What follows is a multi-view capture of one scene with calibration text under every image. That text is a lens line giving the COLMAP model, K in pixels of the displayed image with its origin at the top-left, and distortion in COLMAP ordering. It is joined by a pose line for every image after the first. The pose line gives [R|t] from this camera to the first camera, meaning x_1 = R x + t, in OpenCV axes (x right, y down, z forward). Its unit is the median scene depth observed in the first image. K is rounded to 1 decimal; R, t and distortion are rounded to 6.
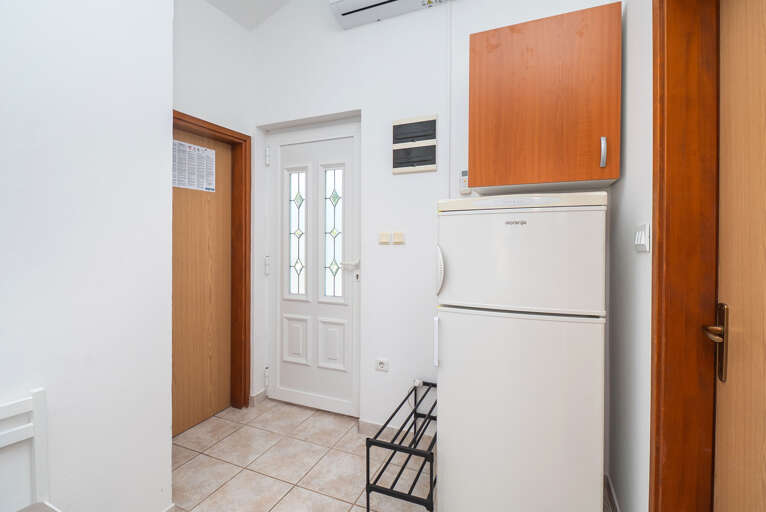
lens RADIAL K [[355.3, 0, 384.7], [0, 355.3, 241.6], [0, 0, 1]] dist [0.027033, 0.000018]
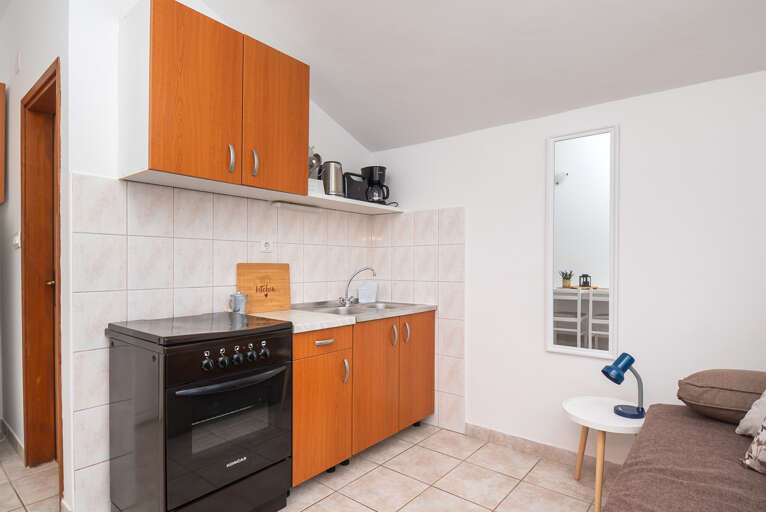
lens RADIAL K [[411.0, 0, 383.0], [0, 411.0, 256.0], [0, 0, 1]] dist [0.030768, -0.027639]
pose [[0.271146, 0.017343, 0.962382, -0.327049], [0.006960, 0.999776, -0.019978, 0.055685], [-0.962513, 0.012115, 0.270965, -0.563466]]
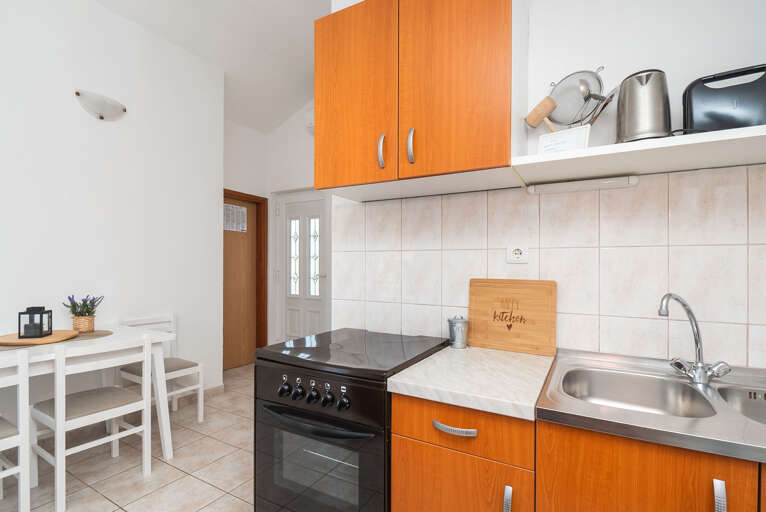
lens RADIAL K [[352.7, 0, 395.6], [0, 352.7, 268.8], [0, 0, 1]] dist [-0.001381, -0.000107]
pose [[0.996406, 0.006670, -0.084446, 0.378314], [-0.007110, 0.999963, -0.004904, 0.038510], [0.084410, 0.005487, 0.996416, -0.614477]]
